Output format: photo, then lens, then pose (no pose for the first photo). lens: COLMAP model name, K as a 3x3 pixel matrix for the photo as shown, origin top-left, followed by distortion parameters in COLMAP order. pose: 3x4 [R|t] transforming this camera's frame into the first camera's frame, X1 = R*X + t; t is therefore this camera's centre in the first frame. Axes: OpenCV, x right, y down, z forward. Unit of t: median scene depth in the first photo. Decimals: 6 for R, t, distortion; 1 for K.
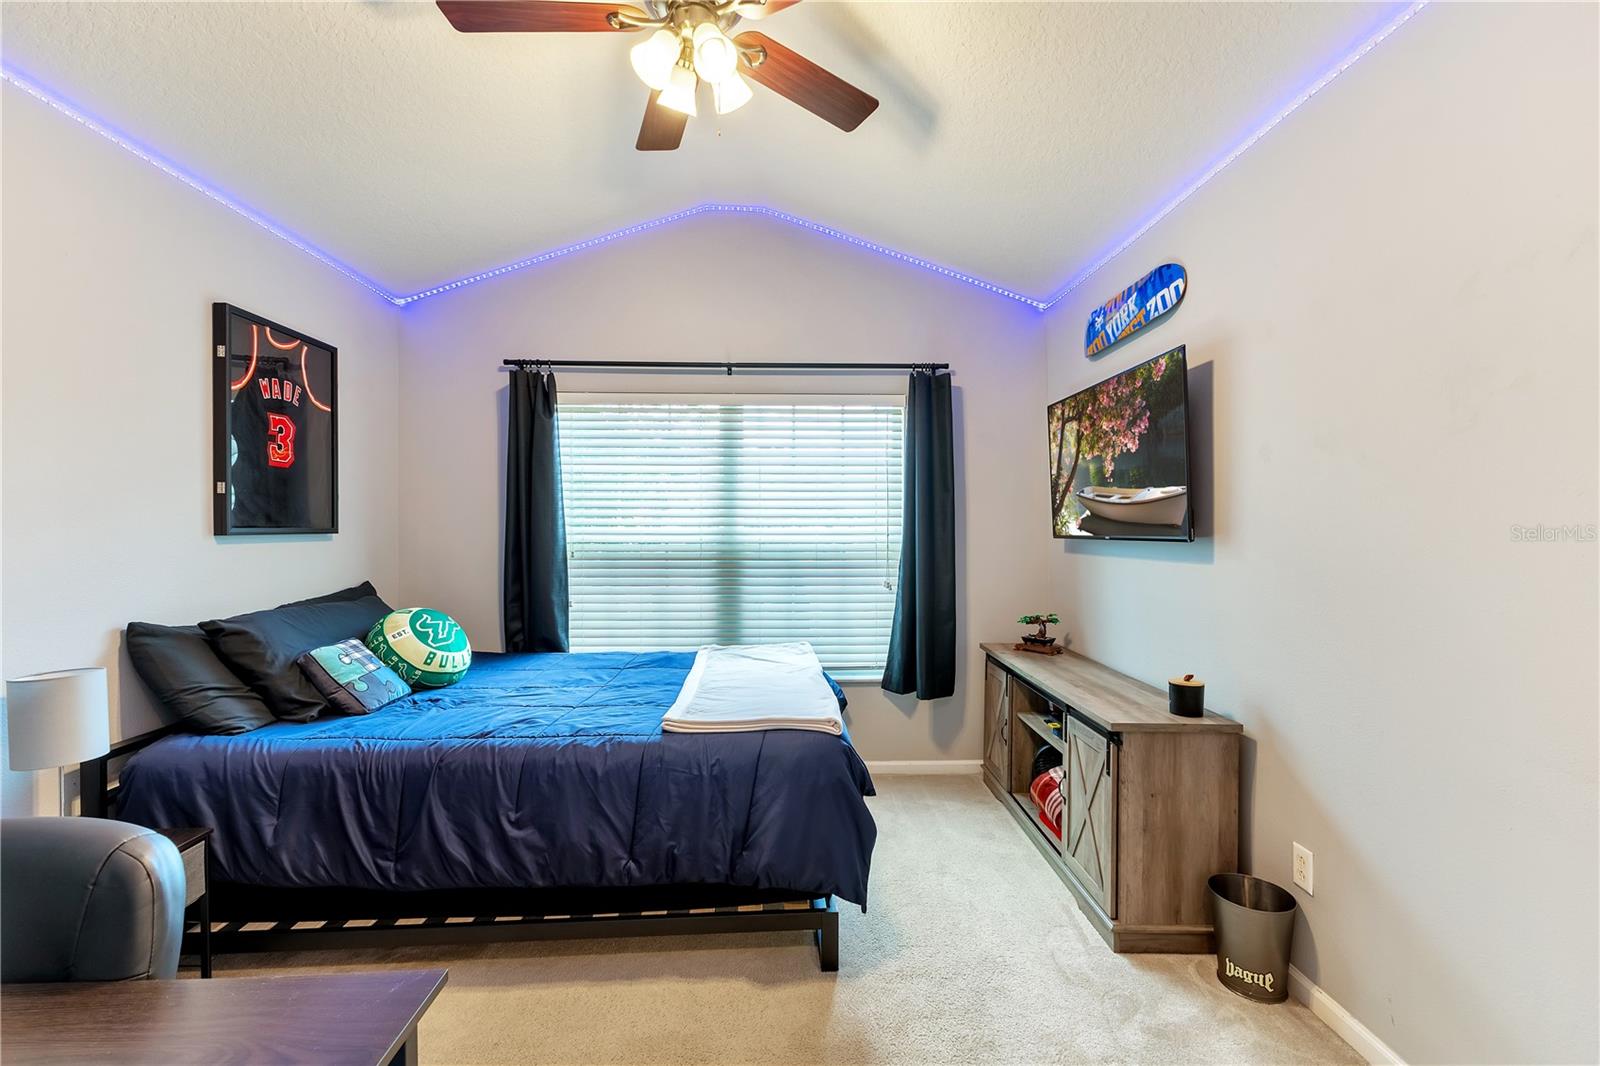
lens RADIAL K [[688.2, 0, 800.4], [0, 688.2, 531.0], [0, 0, 1]] dist [0.009401, -0.001039]
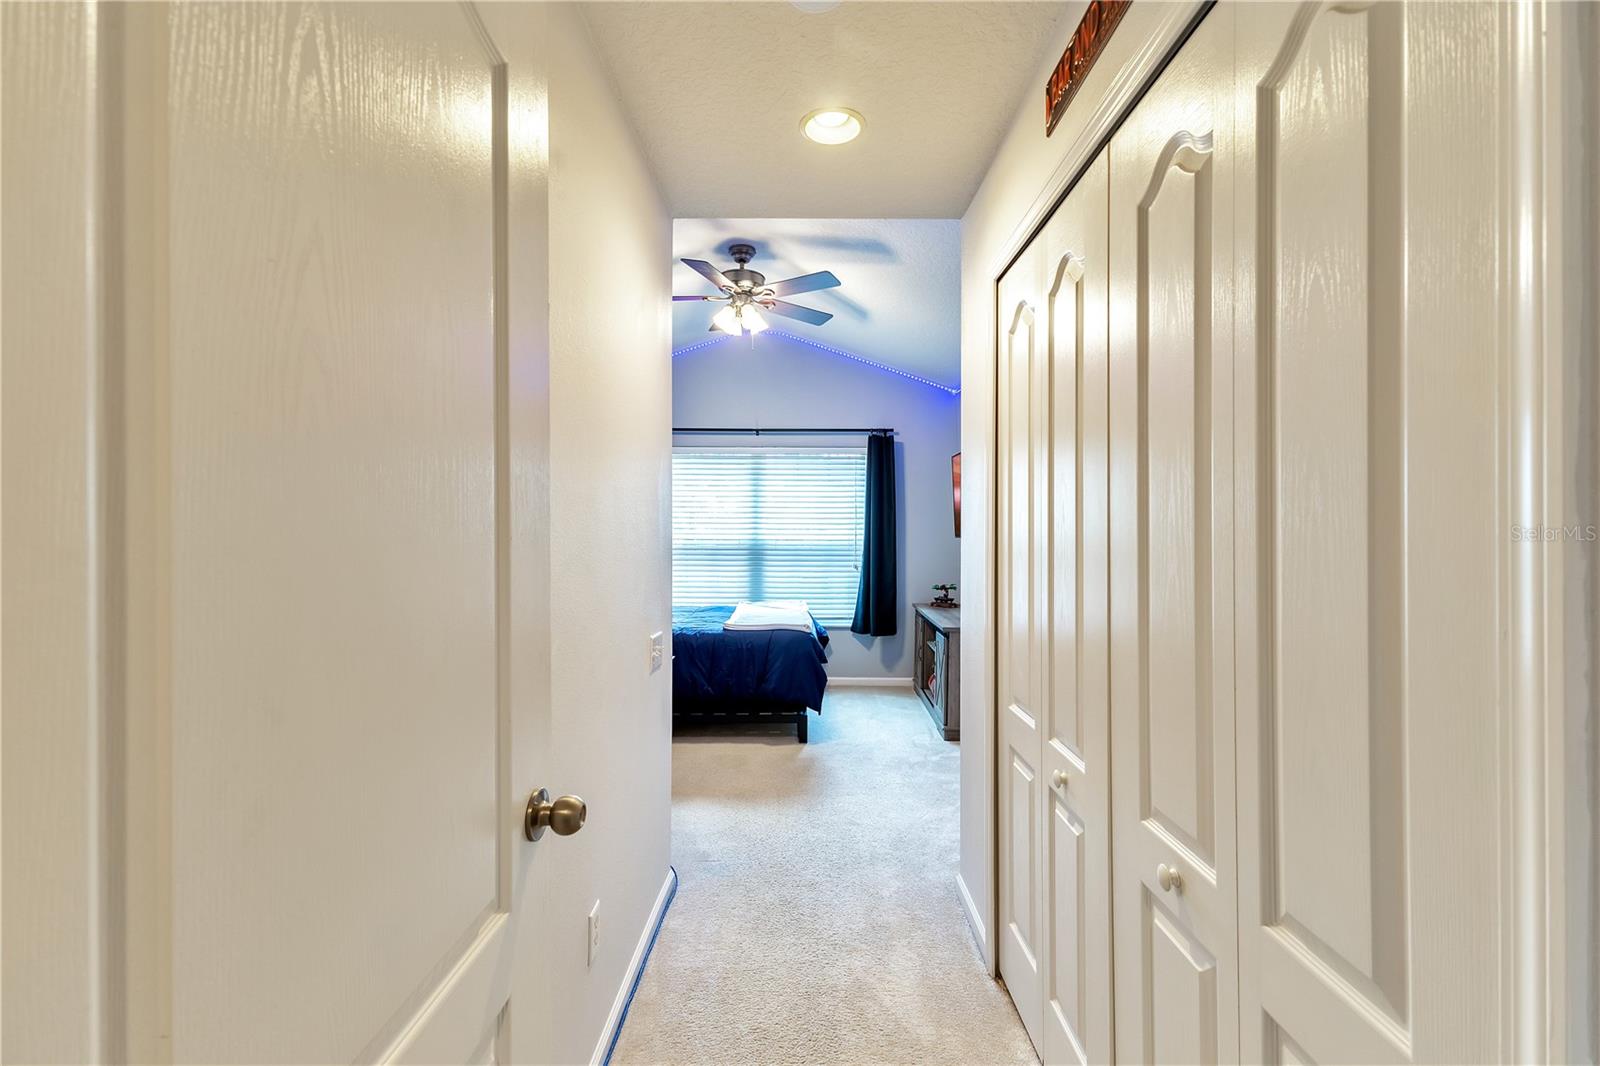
lens RADIAL K [[688.2, 0, 794.4], [0, 688.2, 531.3], [0, 0, 1]] dist [0.009401, -0.001039]
pose [[0.998761, 0.005689, -0.049432, 0.085001], [-0.005940, 0.999970, -0.004924, 0.006346], [0.049402, 0.005212, 0.998765, -0.799389]]
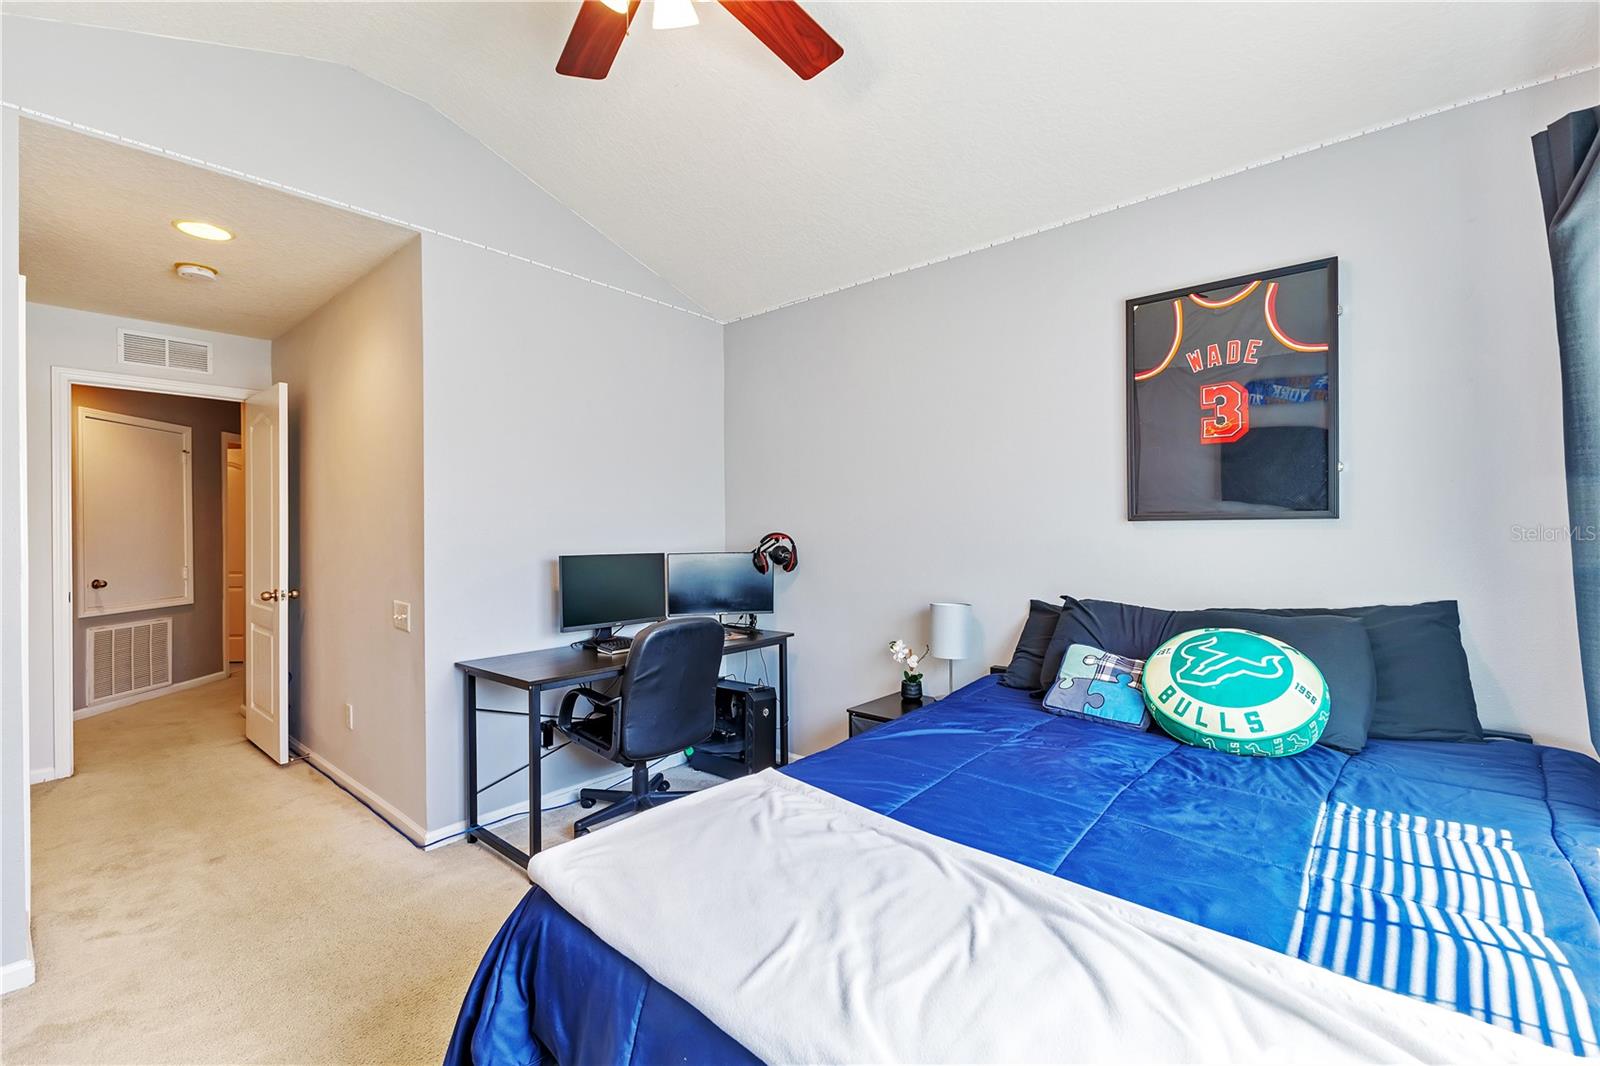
lens RADIAL K [[688.2, 0, 765.9], [0, 688.2, 513.5], [0, 0, 1]] dist [0.009401, -0.001039]
pose [[-0.701573, 0.006760, -0.712566, 0.266059], [0.011629, 0.999930, -0.001963, -0.008471], [0.712503, -0.009664, -0.701603, 1.179881]]
